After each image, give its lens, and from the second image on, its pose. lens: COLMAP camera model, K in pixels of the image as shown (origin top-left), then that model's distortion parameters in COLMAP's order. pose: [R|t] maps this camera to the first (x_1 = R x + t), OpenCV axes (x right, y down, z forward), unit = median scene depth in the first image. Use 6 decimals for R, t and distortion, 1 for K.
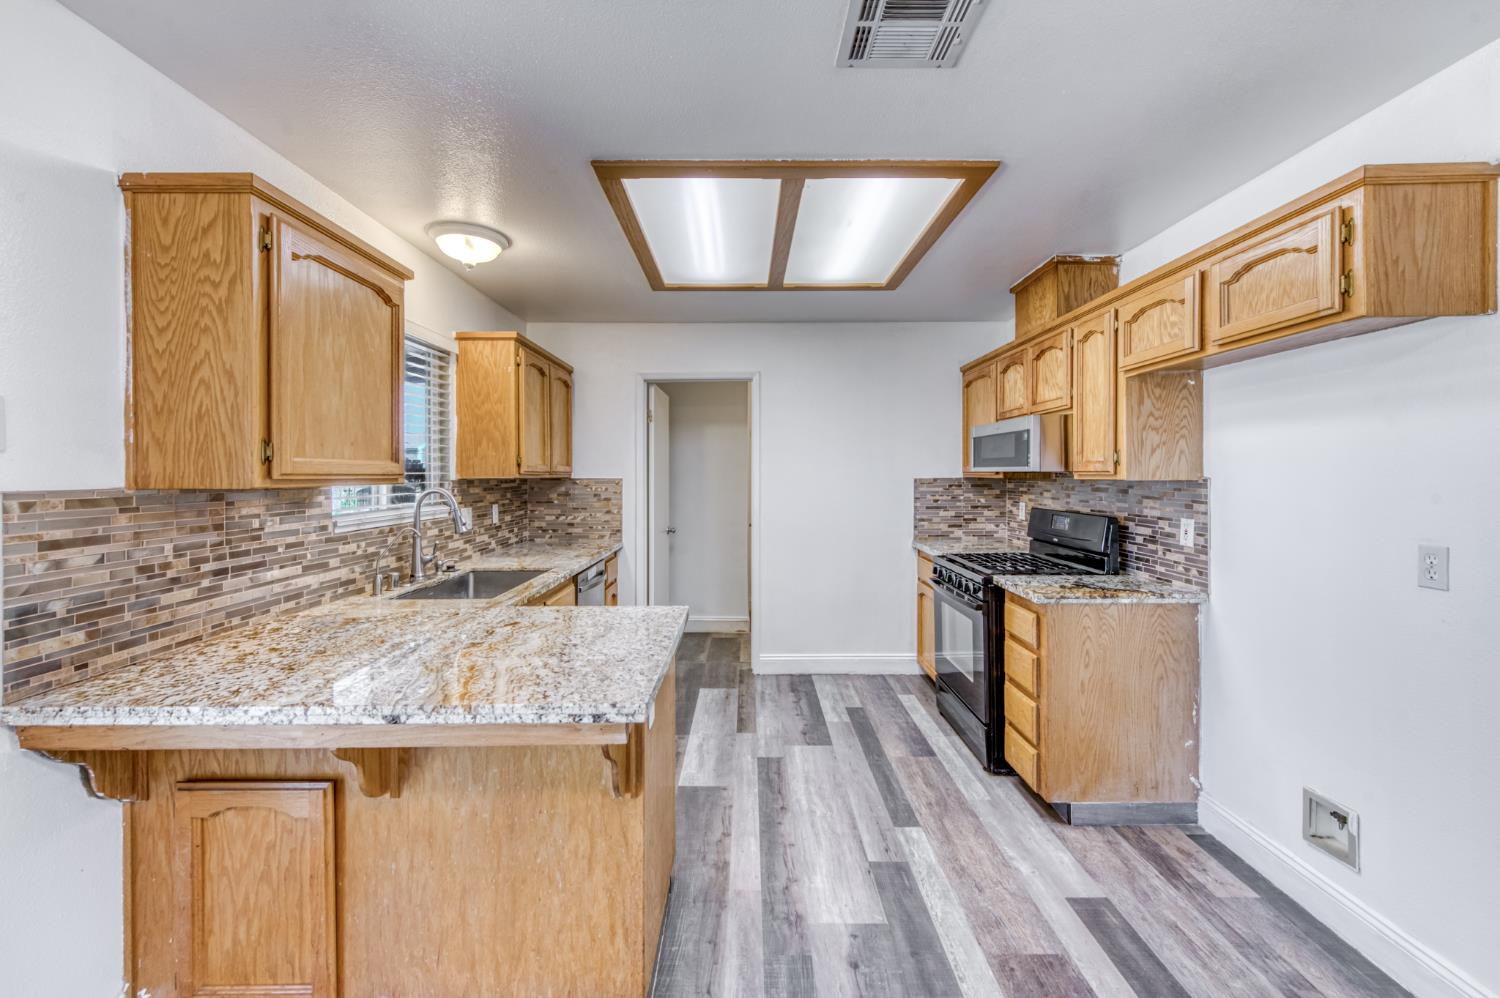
lens RADIAL K [[599.5, 0, 746.1], [0, 599.5, 481.6], [0, 0, 1]] dist [0.002258, -0.000426]
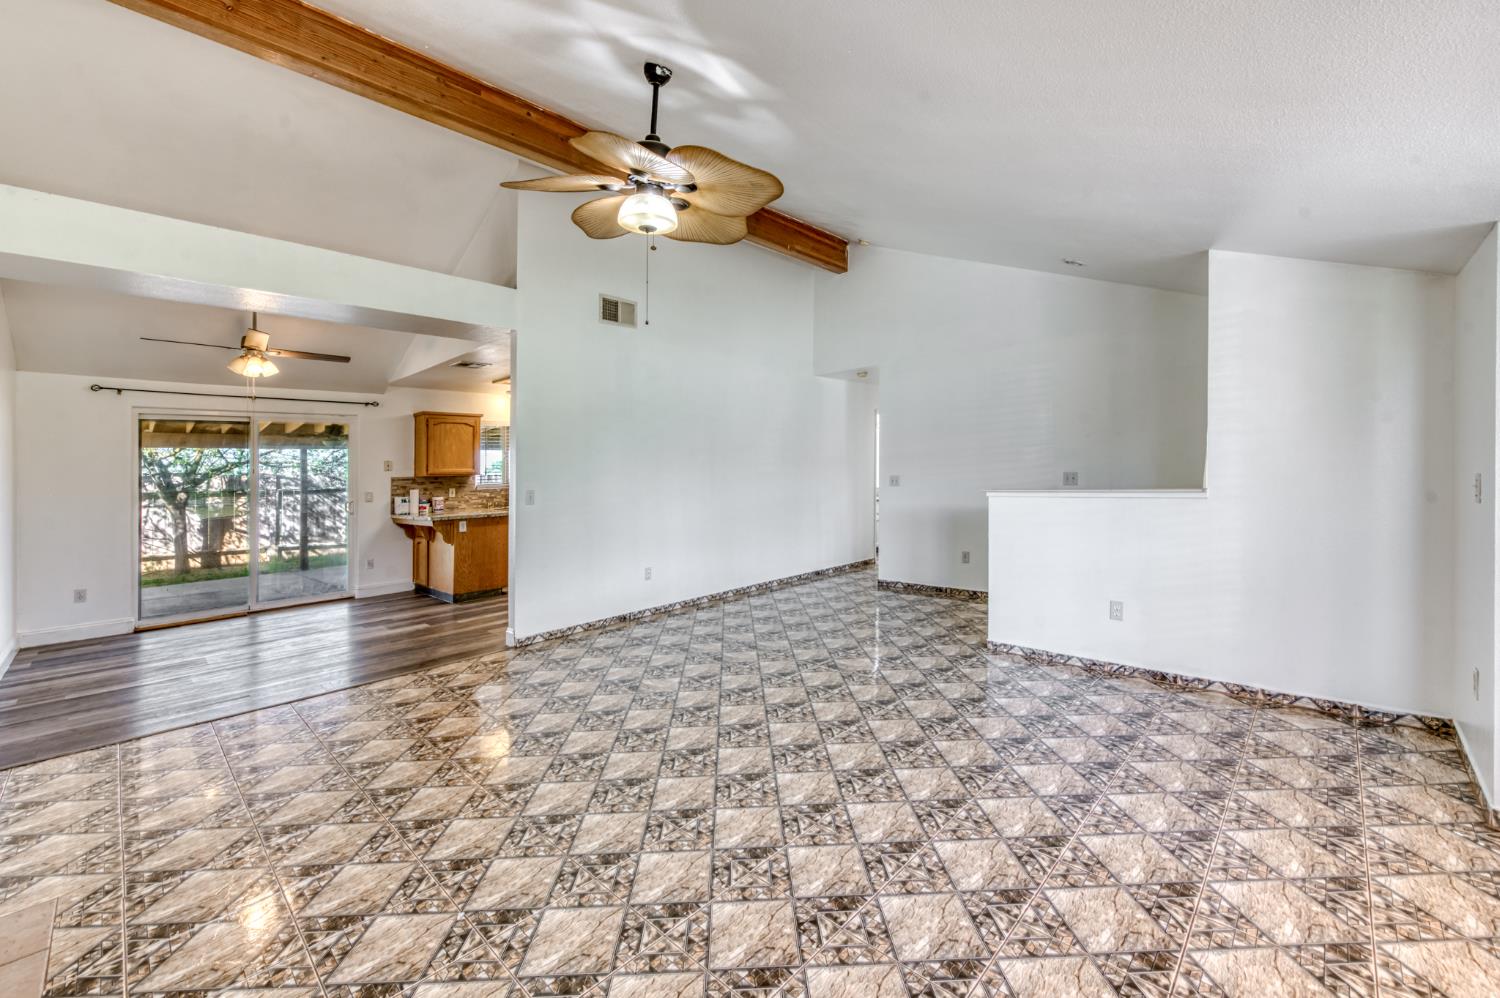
lens RADIAL K [[614.9, 0, 745.9], [0, 614.9, 446.9], [0, 0, 1]] dist [0.000312, -0.000117]
pose [[0.715368, -0.050892, -0.696892, 2.746889], [0.019146, 0.998397, -0.053257, 0.054317], [0.698485, 0.024756, 0.715196, -0.446756]]
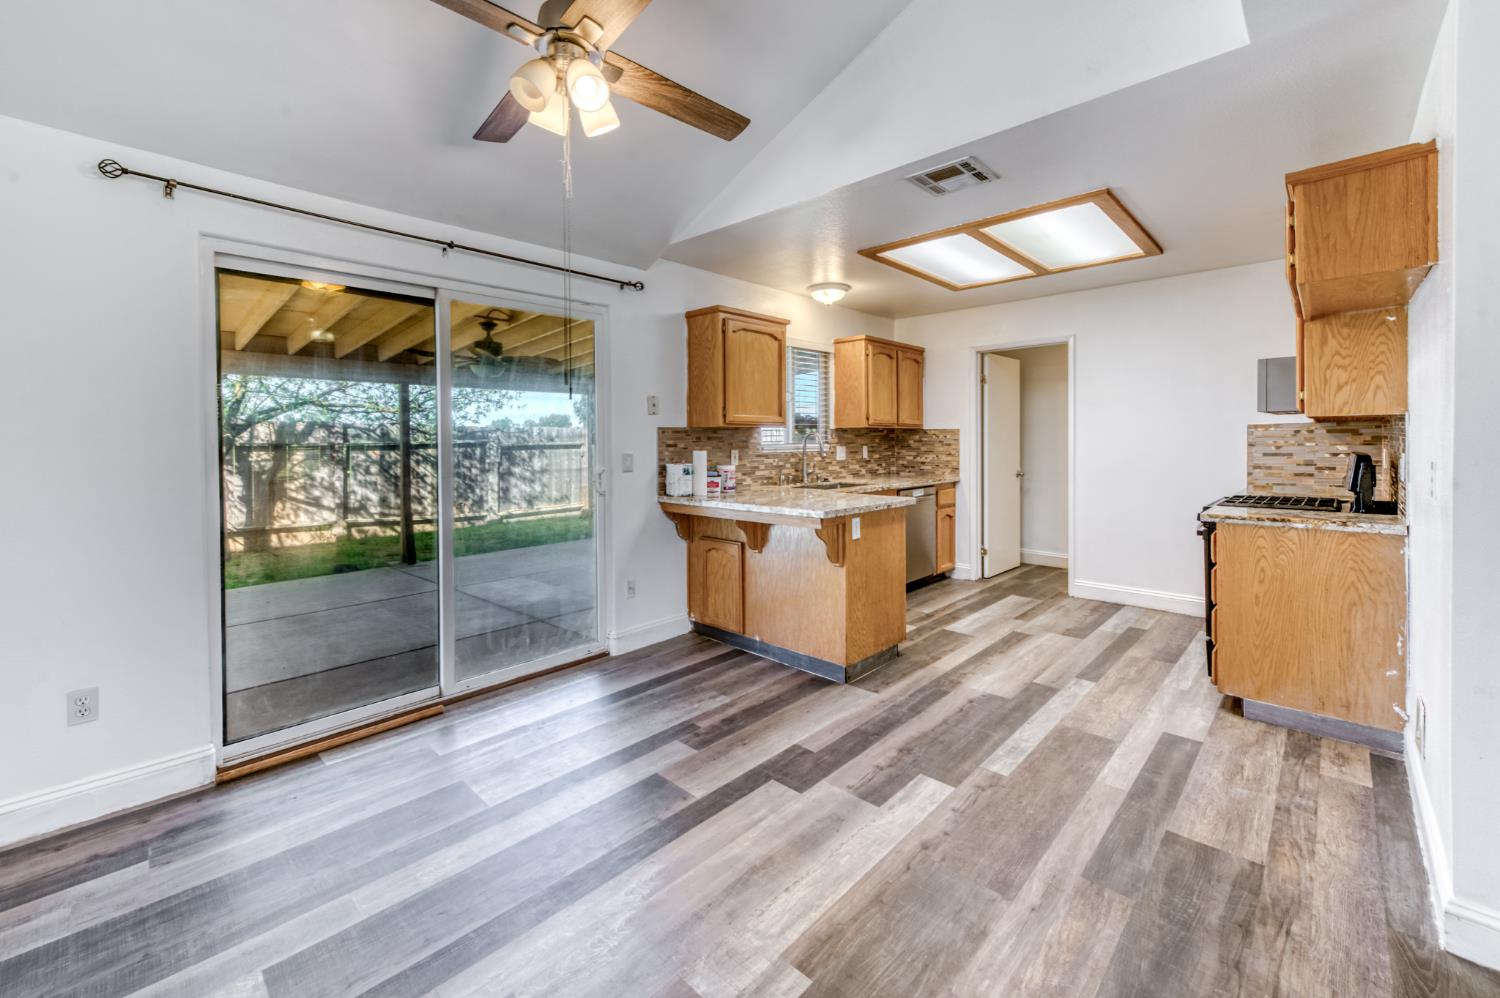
lens RADIAL K [[614.9, 0, 745.9], [0, 614.9, 446.9], [0, 0, 1]] dist [0.000312, -0.000117]
pose [[0.723949, 0.006476, -0.689824, 0.660372], [-0.005434, 0.999978, 0.003684, 0.054870], [0.689833, 0.001082, 0.723968, -0.509519]]
